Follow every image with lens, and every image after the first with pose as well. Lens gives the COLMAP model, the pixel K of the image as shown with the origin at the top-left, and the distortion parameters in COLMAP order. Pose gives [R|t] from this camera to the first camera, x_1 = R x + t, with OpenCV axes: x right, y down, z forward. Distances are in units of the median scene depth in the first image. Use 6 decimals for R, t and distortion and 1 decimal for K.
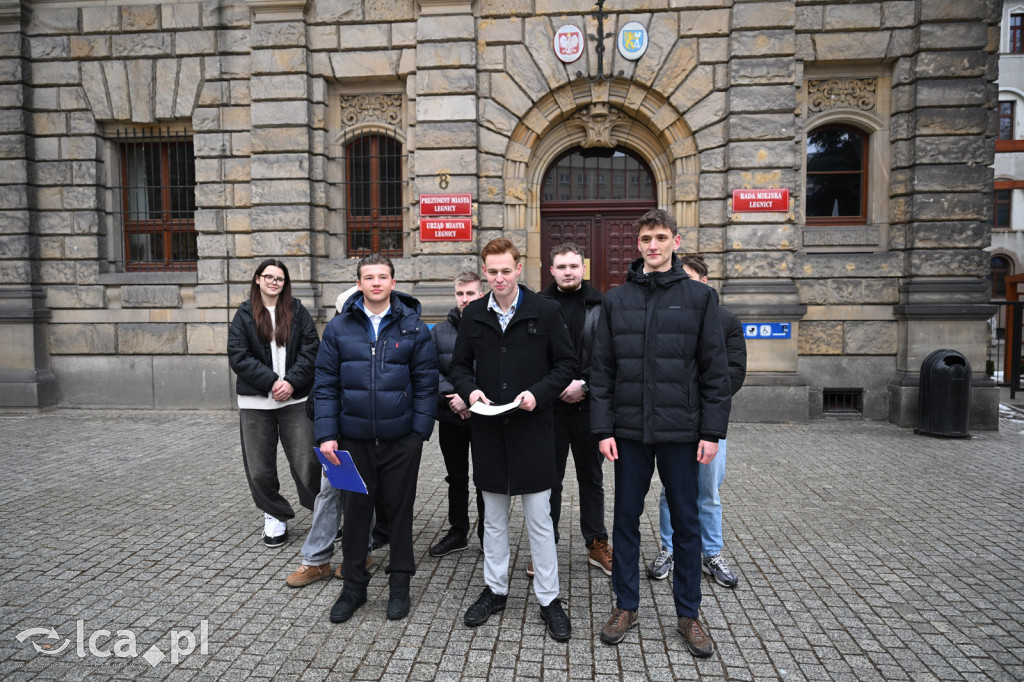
lens RADIAL K [[688.5, 0, 516.3], [0, 688.5, 343.3], [0, 0, 1]] dist [0.001181, 0.001942]
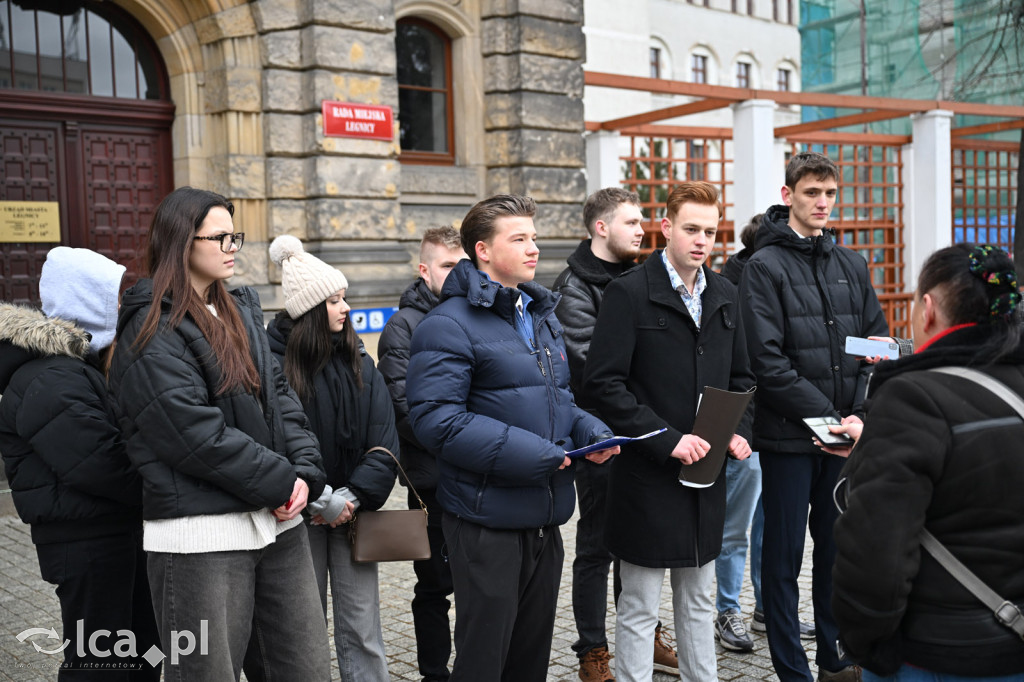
lens RADIAL K [[1183.3, 0, 521.5], [0, 1183.3, 339.7], [0, 0, 1]] dist [0.011296, -0.011971]
pose [[0.671722, -0.058409, 0.738497, -0.370684], [0.066486, 0.997617, 0.018430, -0.011075], [-0.737814, 0.036720, 0.674005, 0.134907]]
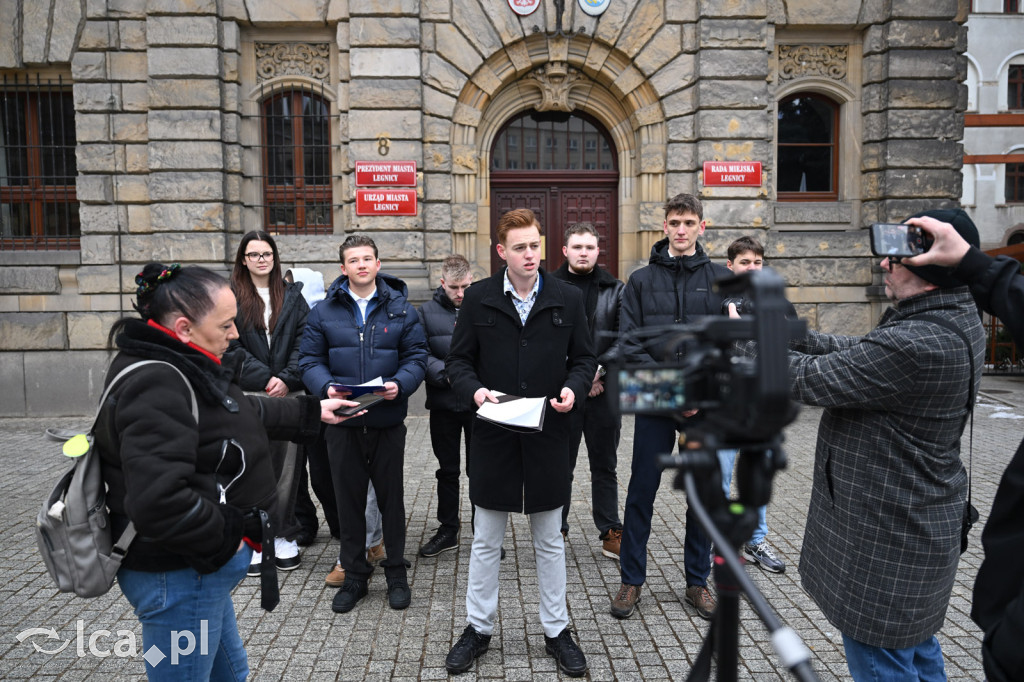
lens RADIAL K [[817.3, 0, 518.0], [0, 817.3, 346.0], [0, 0, 1]] dist [-0.002238, 0.005134]
pose [[0.990694, -0.014796, 0.135299, -0.080997], [0.012777, 0.999794, 0.015785, 0.002920], [-0.135505, -0.013909, 0.990679, -0.051653]]
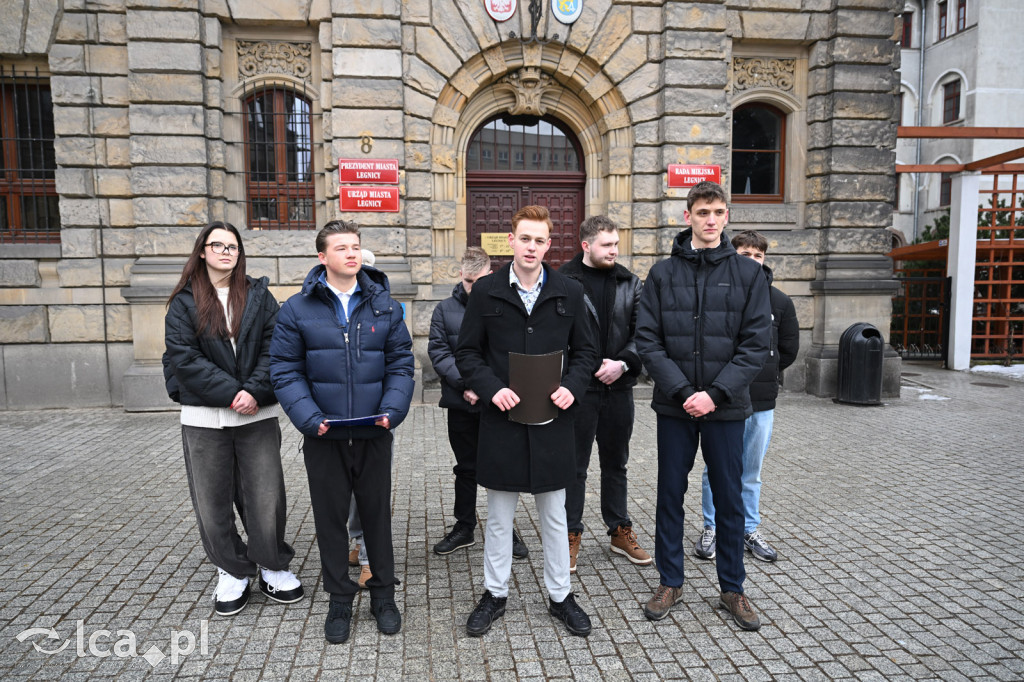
lens RADIAL K [[713.9, 0, 513.4], [0, 713.9, 349.8], [0, 0, 1]] dist [-0.003337, 0.000796]
pose [[0.976189, -0.023640, 0.215631, -0.126055], [0.015637, 0.999127, 0.038744, -0.000321], [-0.216358, -0.034450, 0.975706, 0.038542]]
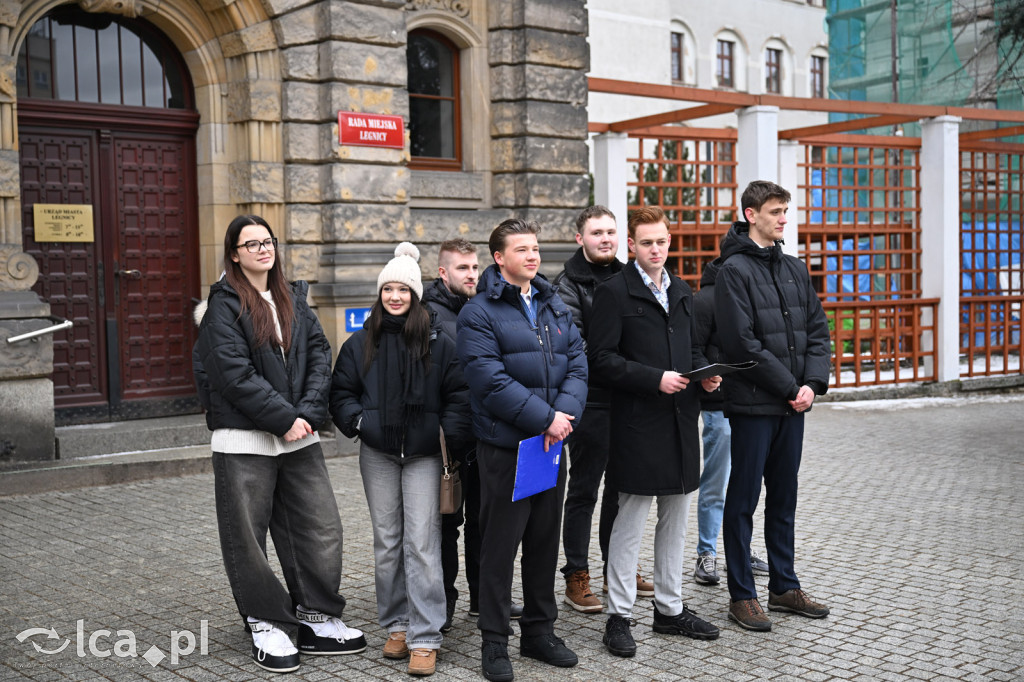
lens RADIAL K [[1322.3, 0, 523.8], [0, 1322.3, 346.1], [0, 0, 1]] dist [0.021817, -0.004307]
pose [[0.676480, -0.049599, 0.734788, -0.513592], [0.056937, 0.998266, 0.014965, -0.002404], [-0.734256, 0.031713, 0.678131, -0.004980]]
